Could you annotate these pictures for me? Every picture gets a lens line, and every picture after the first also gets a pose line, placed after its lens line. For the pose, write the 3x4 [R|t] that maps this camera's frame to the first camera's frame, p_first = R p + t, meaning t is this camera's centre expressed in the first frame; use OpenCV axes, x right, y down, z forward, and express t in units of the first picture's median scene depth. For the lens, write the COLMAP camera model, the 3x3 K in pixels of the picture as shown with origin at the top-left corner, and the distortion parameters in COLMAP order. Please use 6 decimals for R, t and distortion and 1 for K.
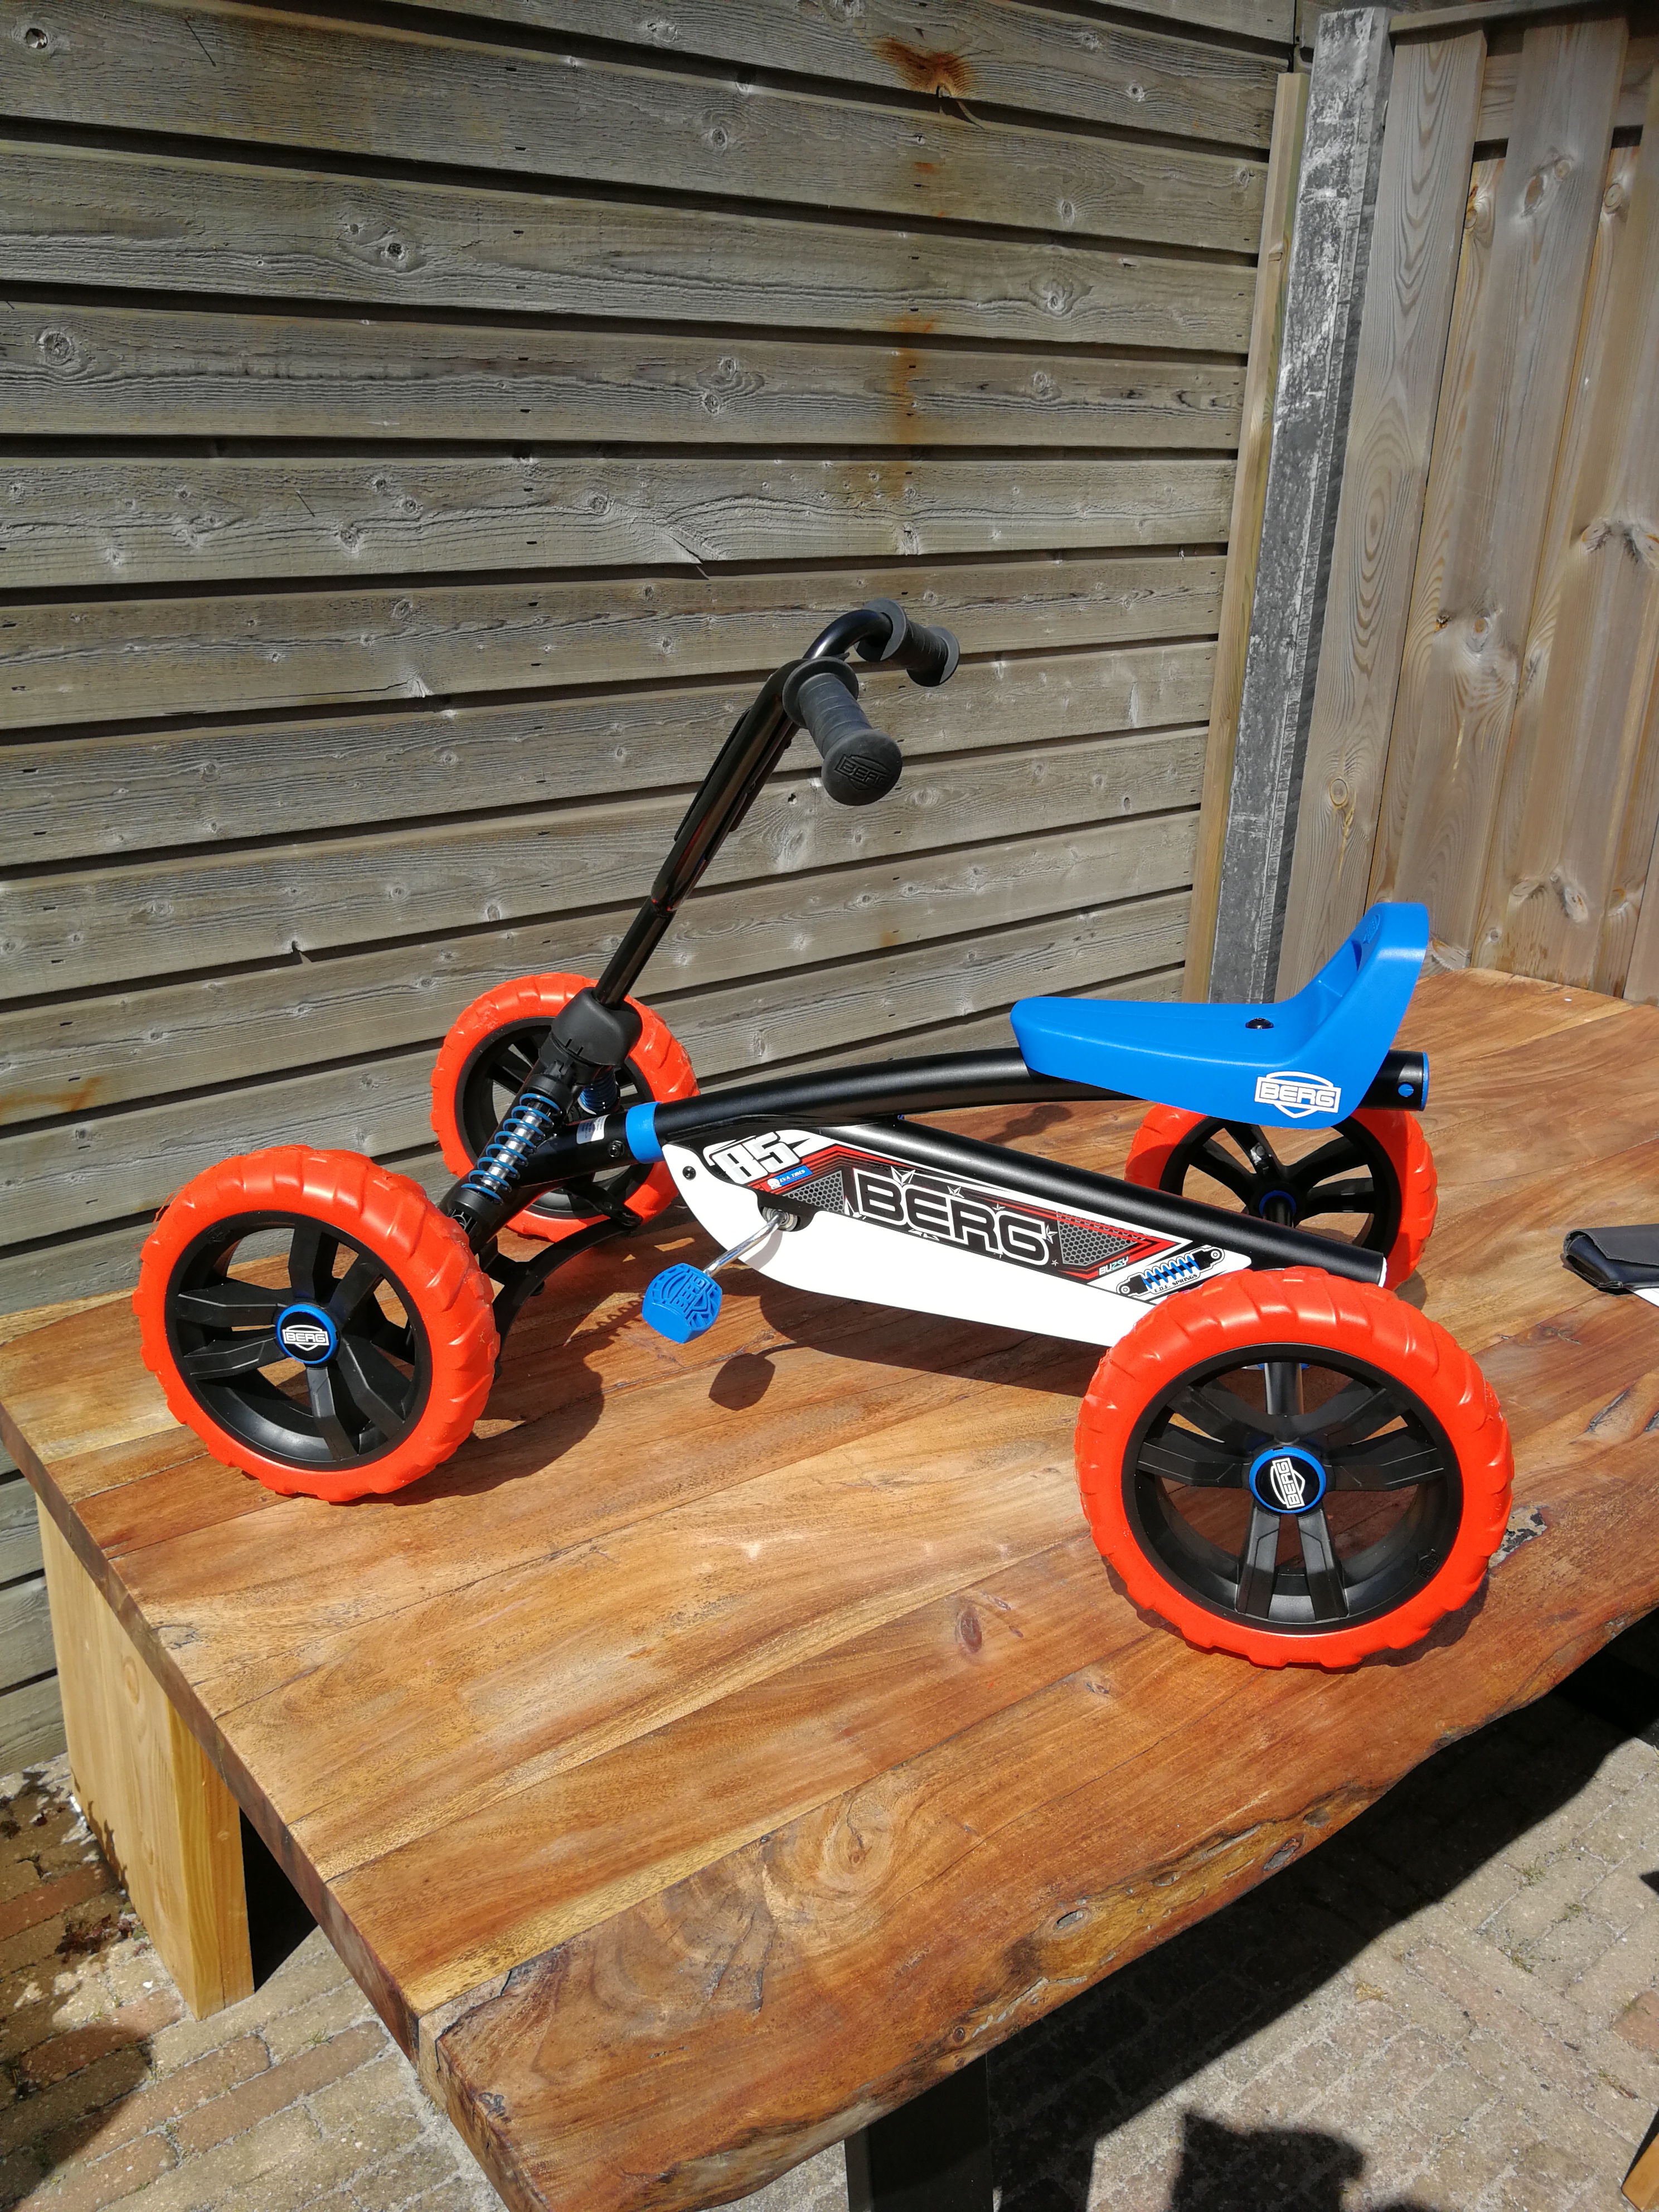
lens RADIAL K [[1816.3, 0, 829.5], [0, 1816.3, 1106.0], [0, 0, 1]] dist [0.007072, 0.000576]
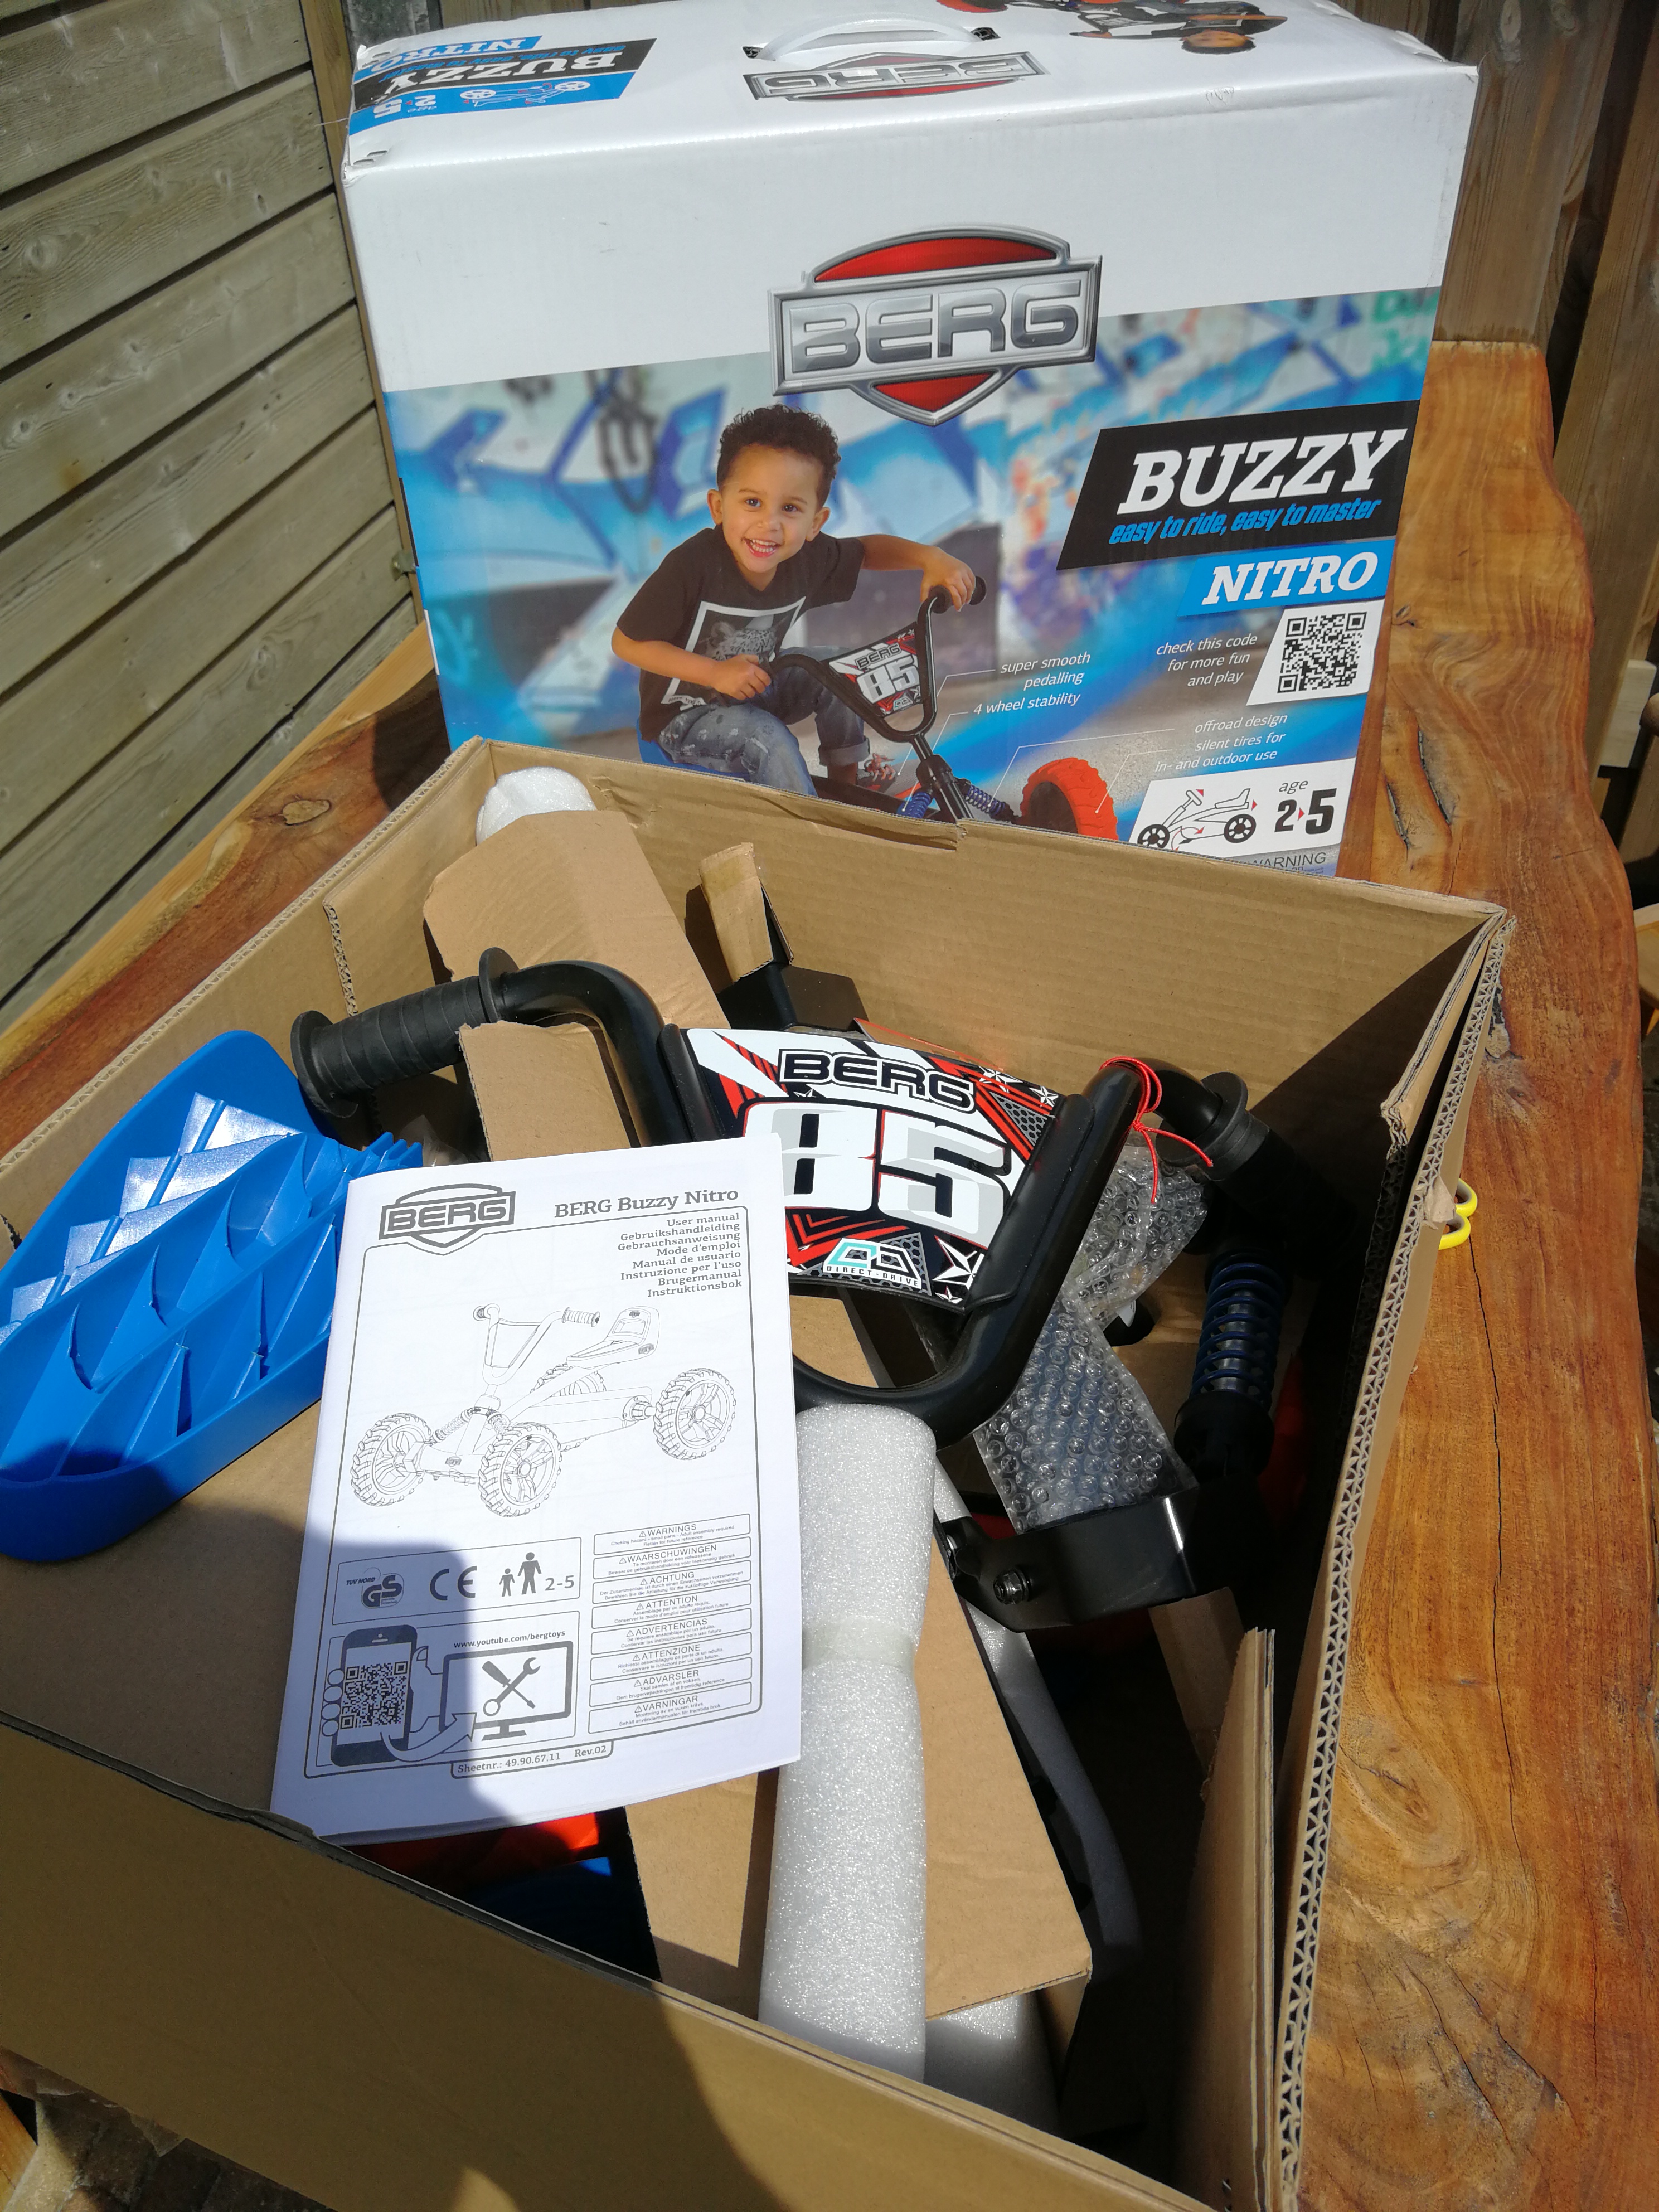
lens RADIAL K [[1816.3, 0, 829.5], [0, 1816.3, 1106.0], [0, 0, 1]] dist [0.007072, 0.000576]
pose [[0.804313, -0.414874, 0.425394, -0.129183], [0.257185, 0.888432, 0.380189, -0.064440], [-0.535665, -0.196386, 0.821277, 0.194407]]
